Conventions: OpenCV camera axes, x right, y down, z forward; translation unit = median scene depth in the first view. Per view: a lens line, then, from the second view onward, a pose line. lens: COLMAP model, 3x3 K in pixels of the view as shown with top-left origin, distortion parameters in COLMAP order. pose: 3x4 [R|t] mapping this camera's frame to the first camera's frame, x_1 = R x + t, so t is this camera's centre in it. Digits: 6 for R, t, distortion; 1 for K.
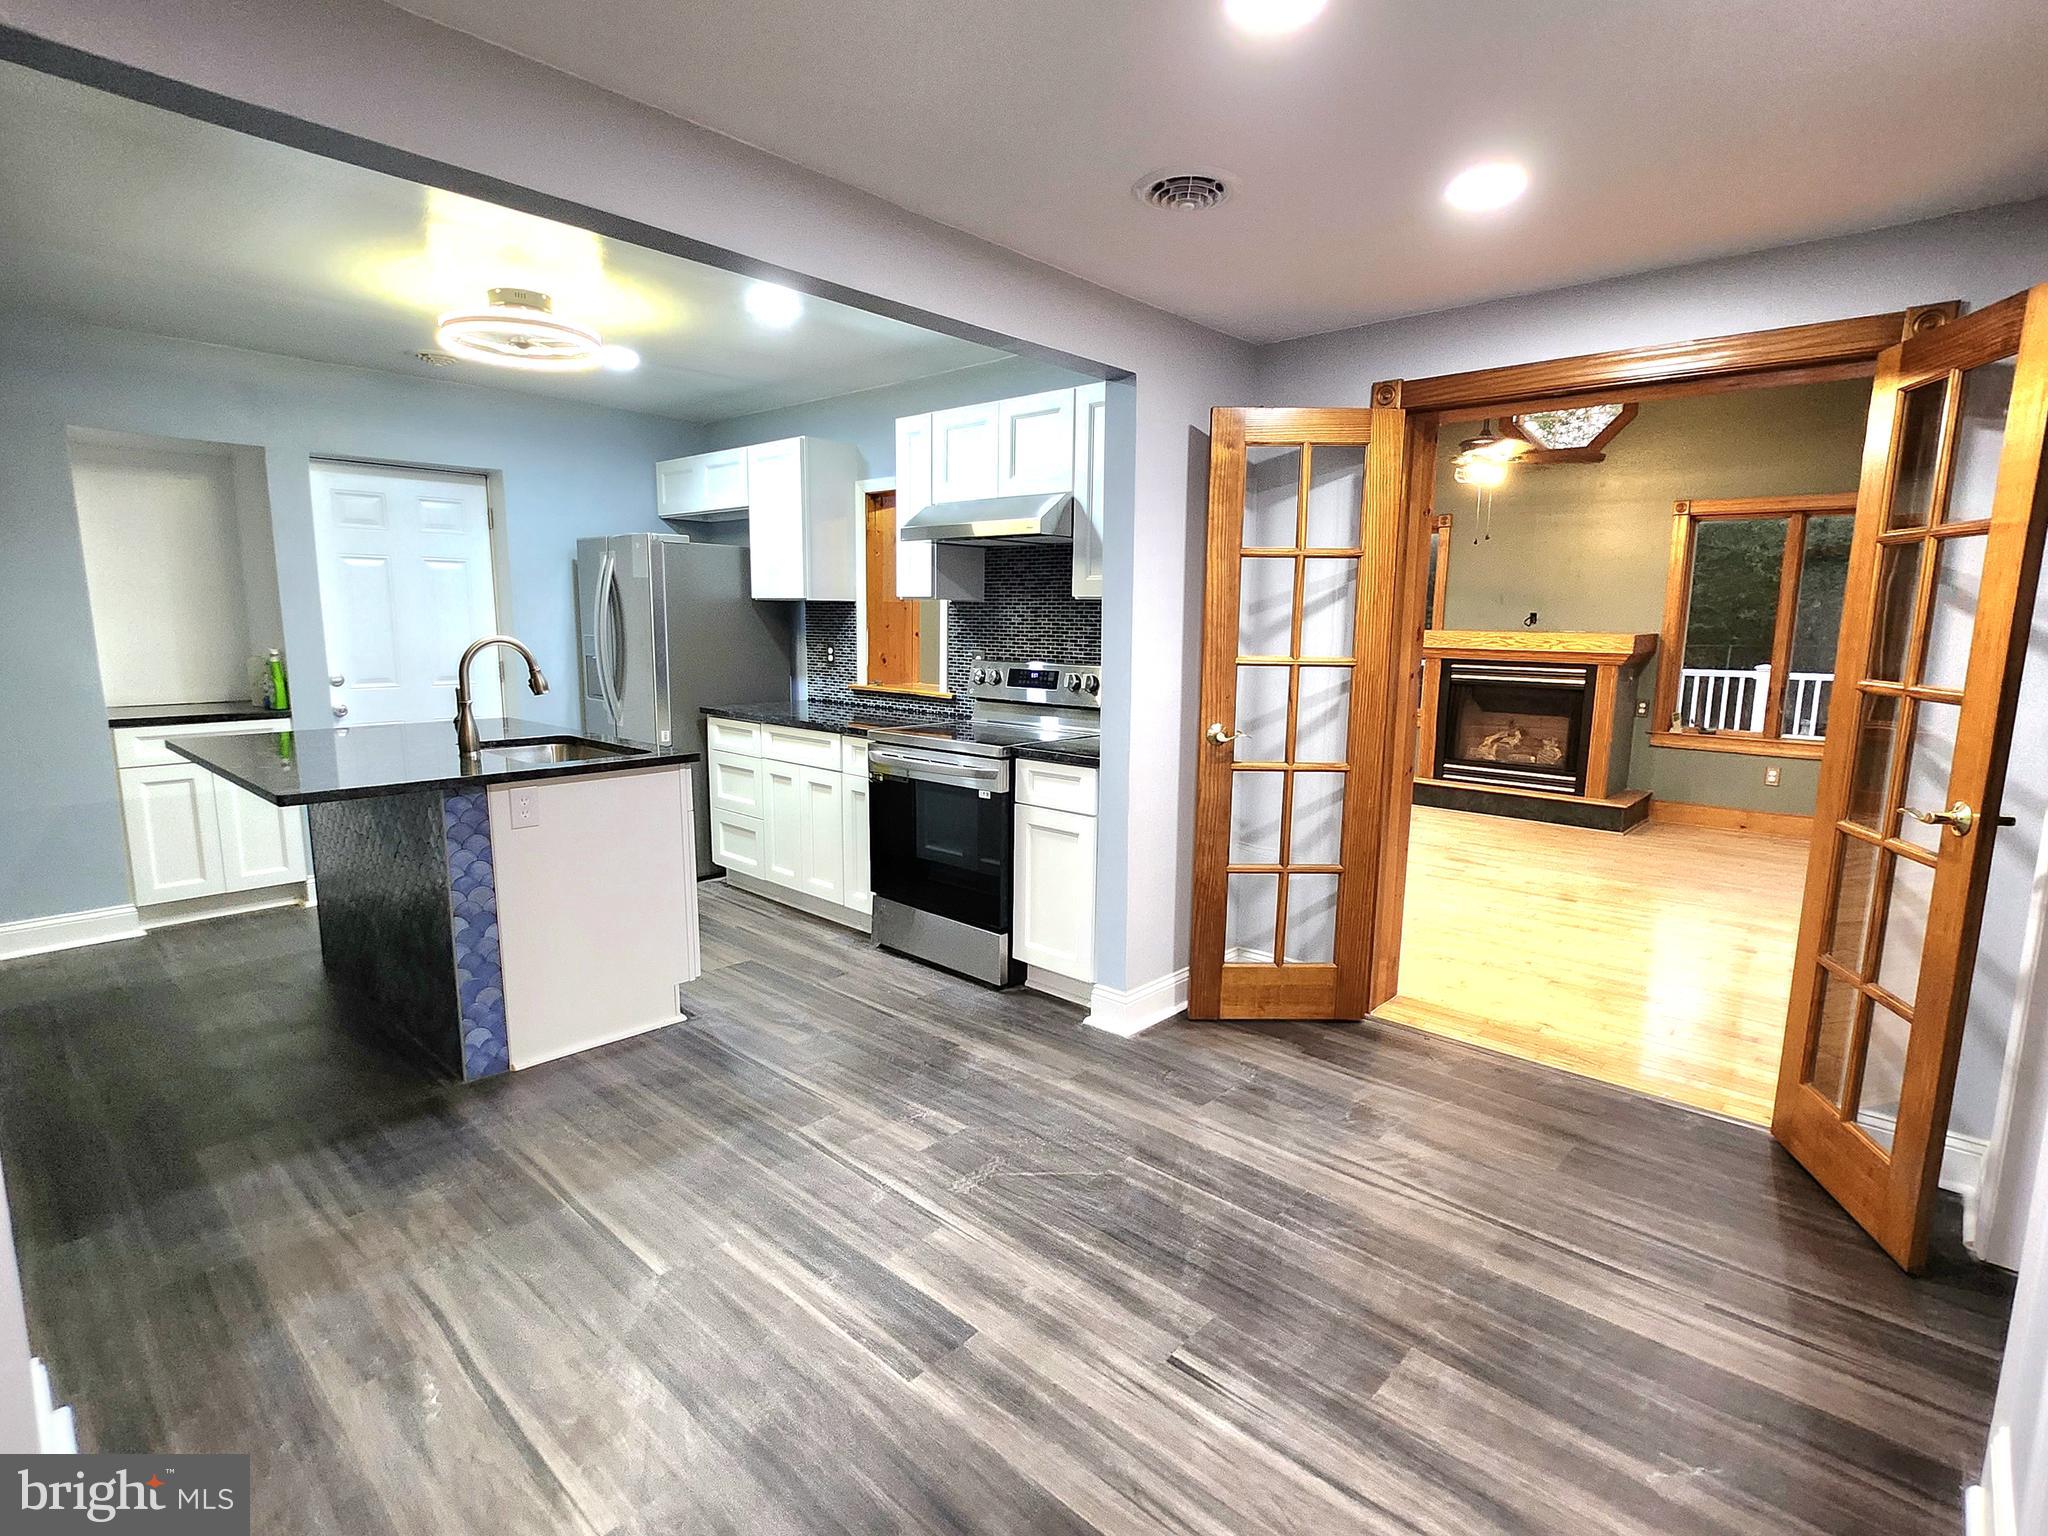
lens RADIAL K [[1014.0, 0, 1030.9], [0, 1014.0, 769.7], [0, 0, 1]] dist [0.000618, 0.001163]
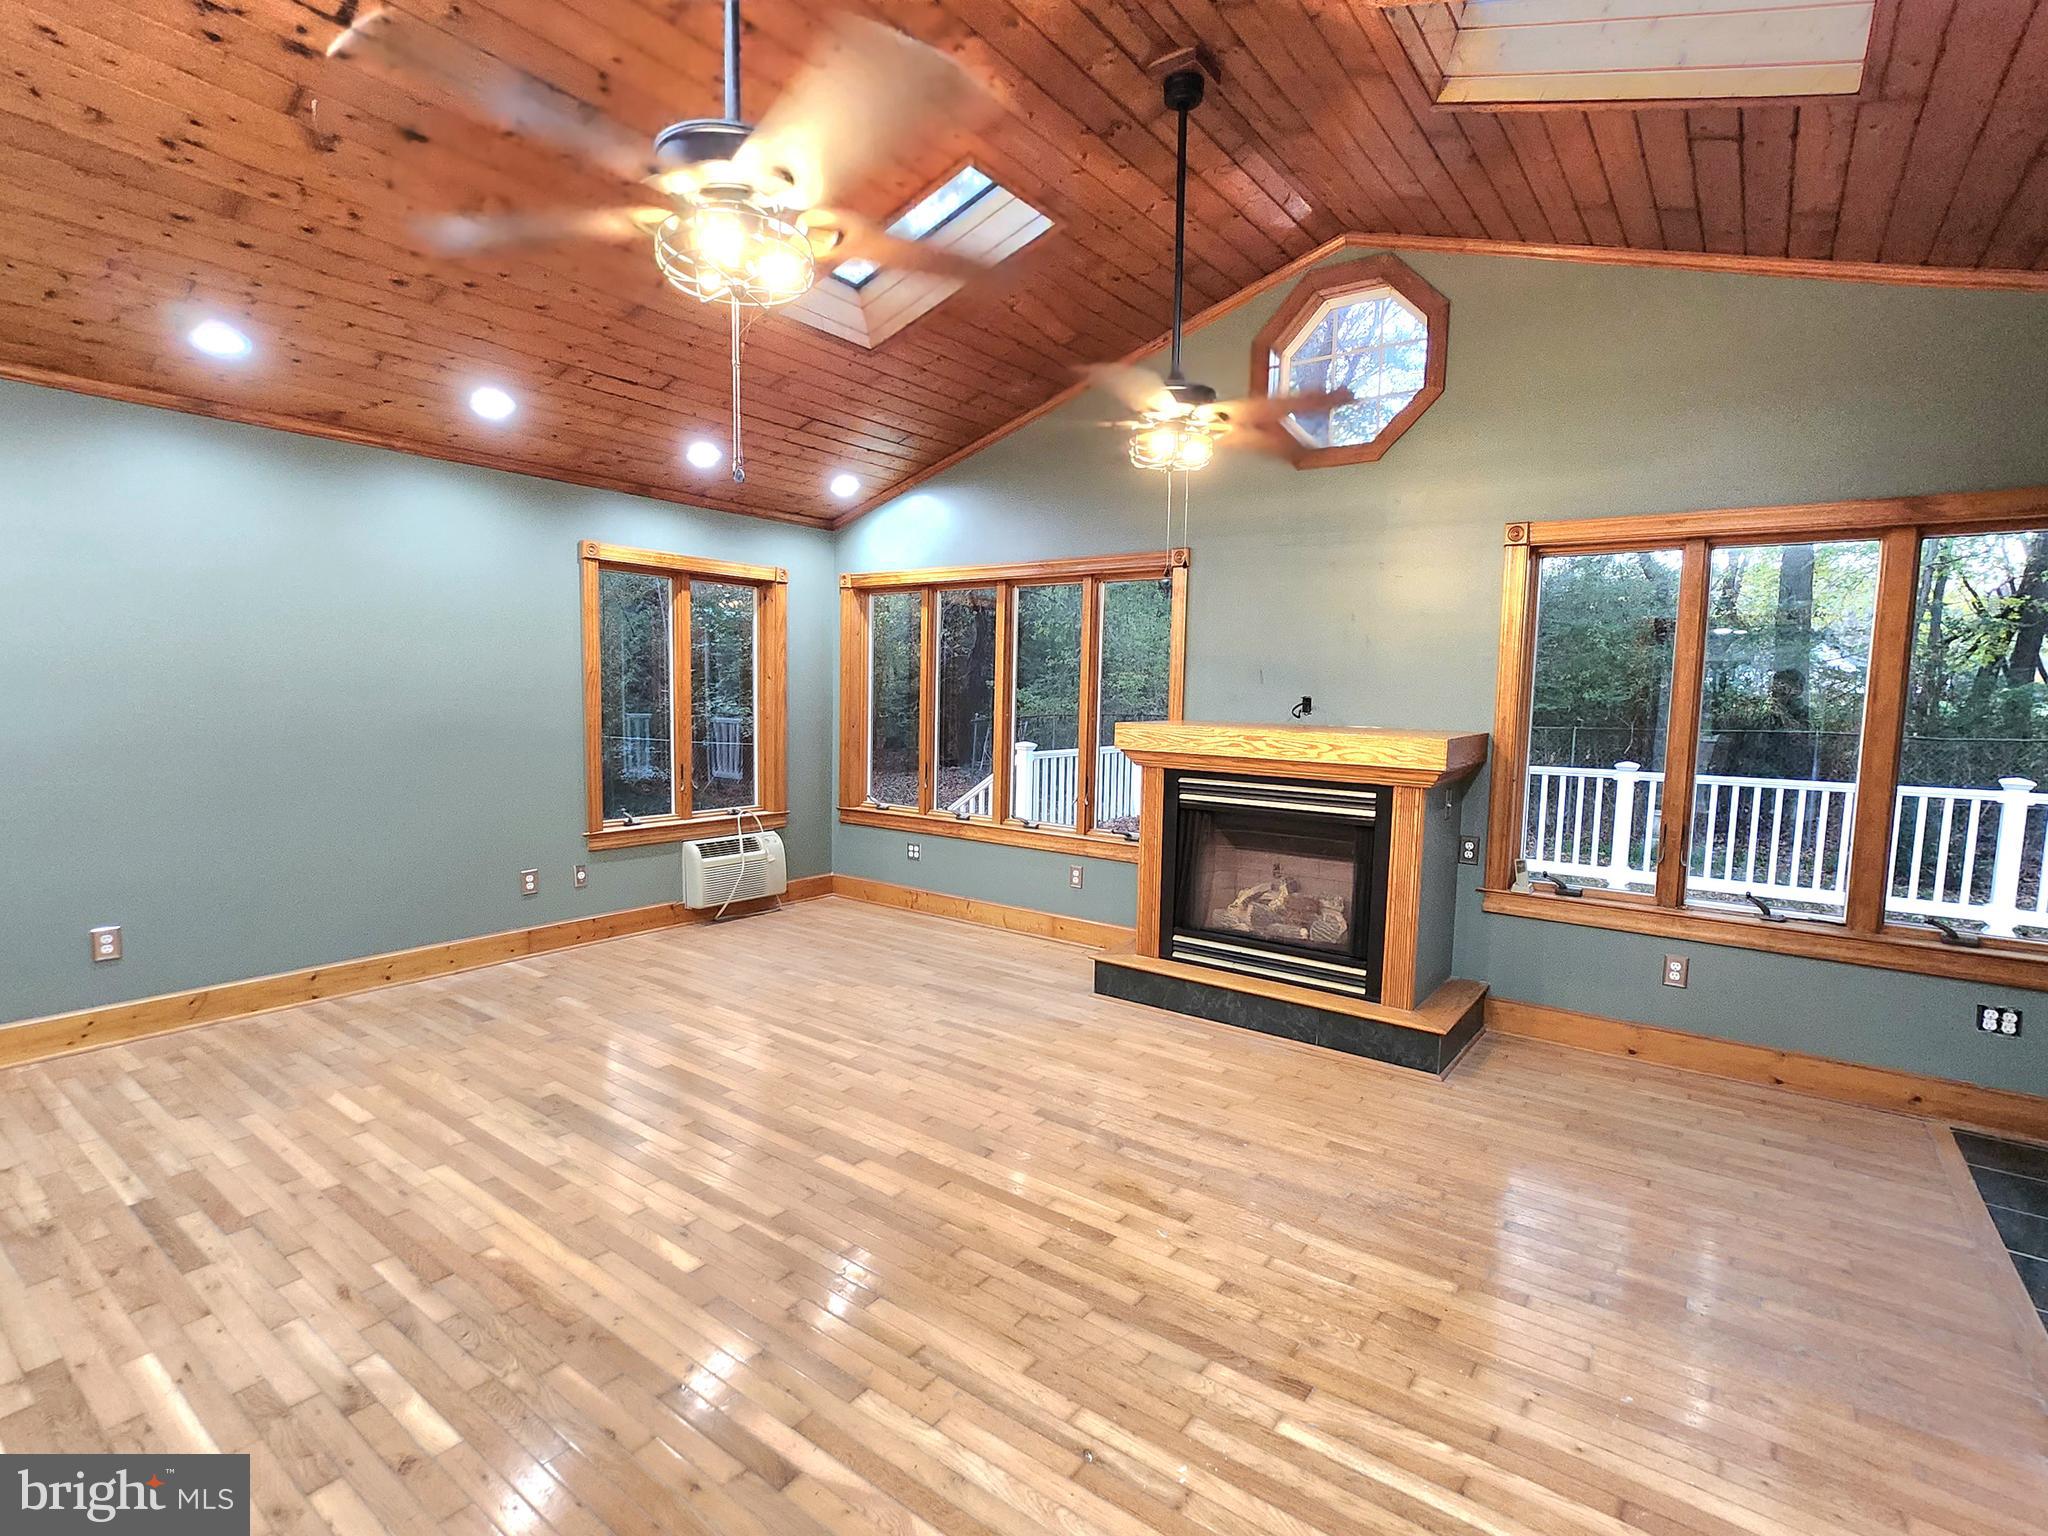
lens RADIAL K [[983.5, 0, 1017.1], [0, 983.5, 777.3], [0, 0, 1]] dist [0.003592, 0.000213]
pose [[0.995891, -0.000983, 0.090553, 0.273540], [0.006416, 0.998194, -0.059724, -0.072425], [-0.090331, 0.060060, 0.994099, 0.423865]]
